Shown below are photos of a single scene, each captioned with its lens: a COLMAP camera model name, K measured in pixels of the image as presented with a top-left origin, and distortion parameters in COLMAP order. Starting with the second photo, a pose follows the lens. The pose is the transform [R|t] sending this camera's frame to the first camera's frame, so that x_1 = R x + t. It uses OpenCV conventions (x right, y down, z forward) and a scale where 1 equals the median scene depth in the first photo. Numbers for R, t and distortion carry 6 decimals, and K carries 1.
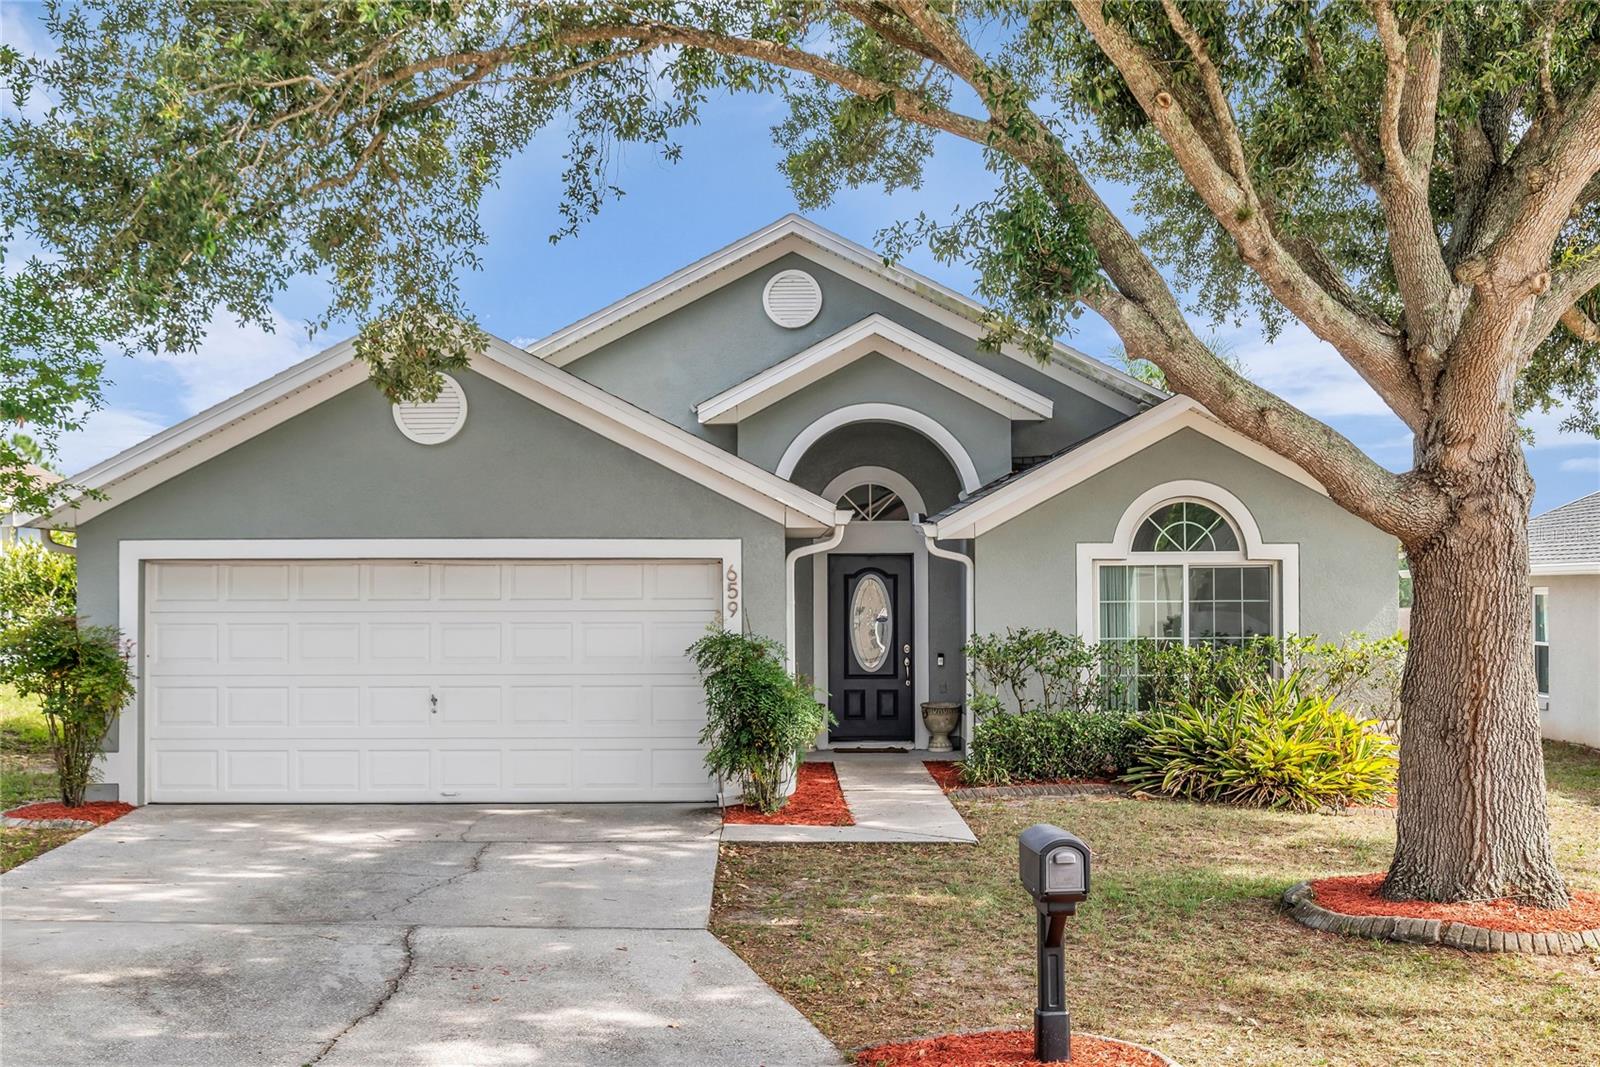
lens RADIAL K [[2253.3, 0, 800.0], [0, 2253.3, 533.5], [0, 0, 1]] dist [-0.048744, -0.001461]
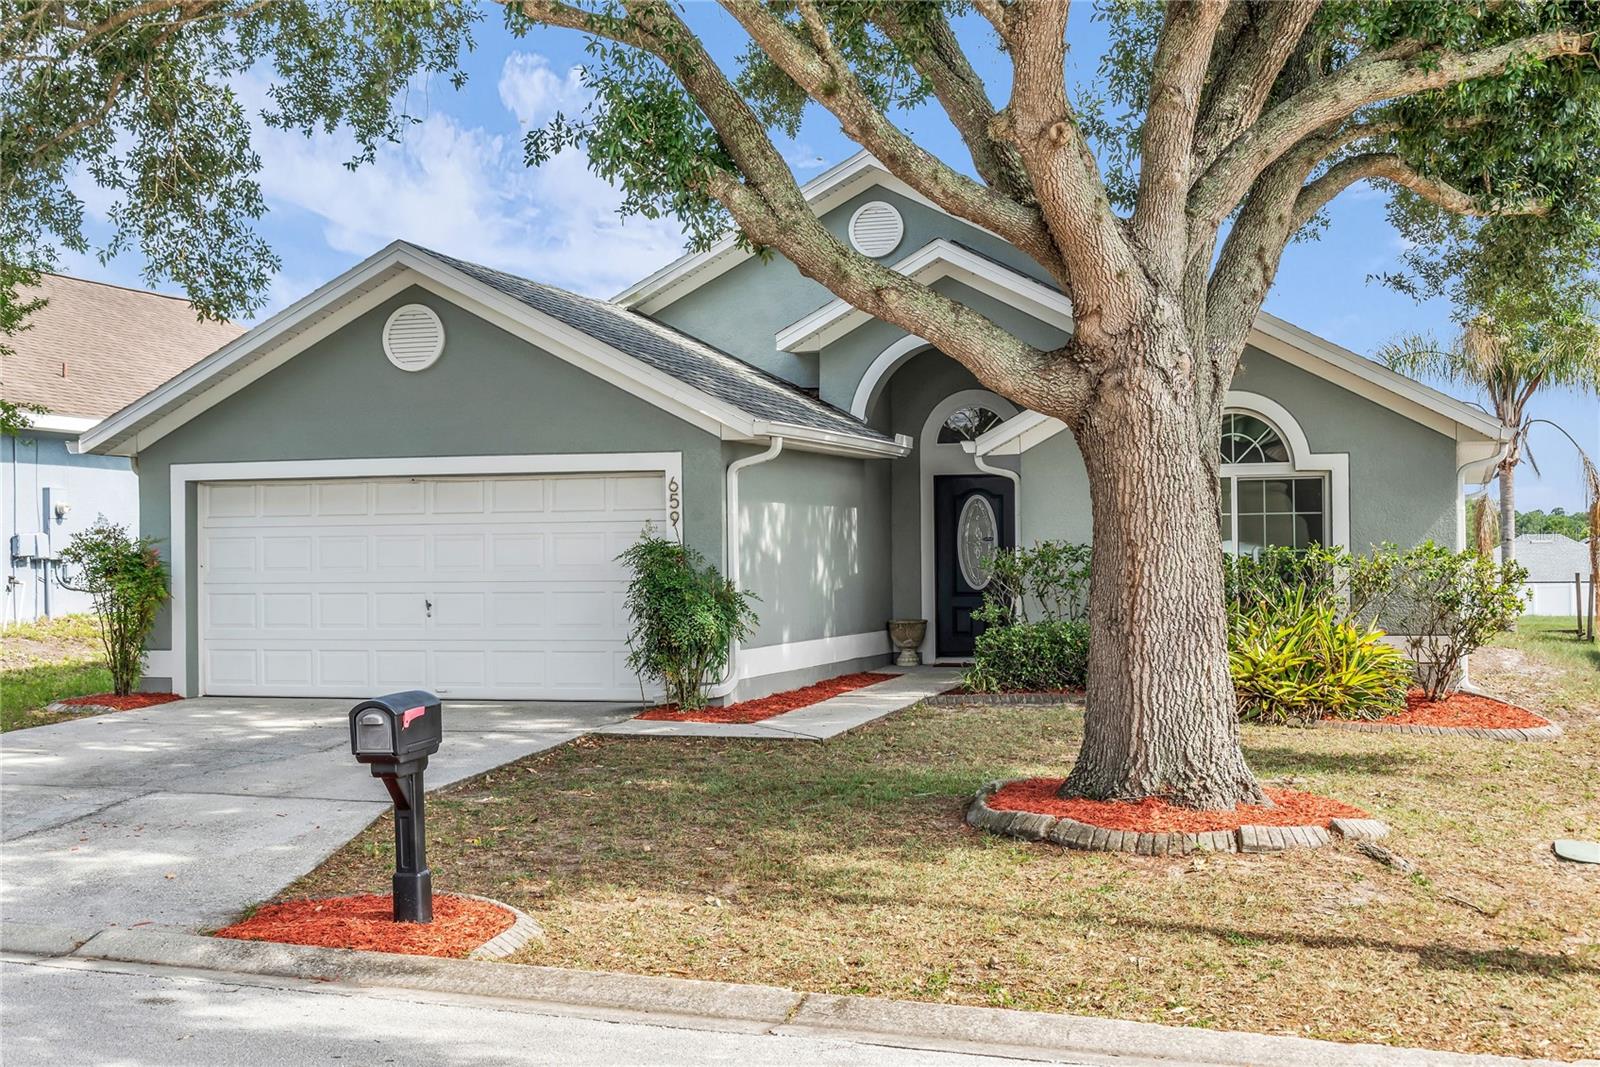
lens RADIAL K [[2082.8, 0, 800.0], [0, 2082.8, 533.5], [0, 0, 1]] dist [-0.039567, -0.038190]
pose [[0.954974, -0.008656, -0.296563, 0.426926], [0.013983, 0.999777, 0.015845, 0.035292], [0.296360, -0.019278, 0.954882, 0.119813]]
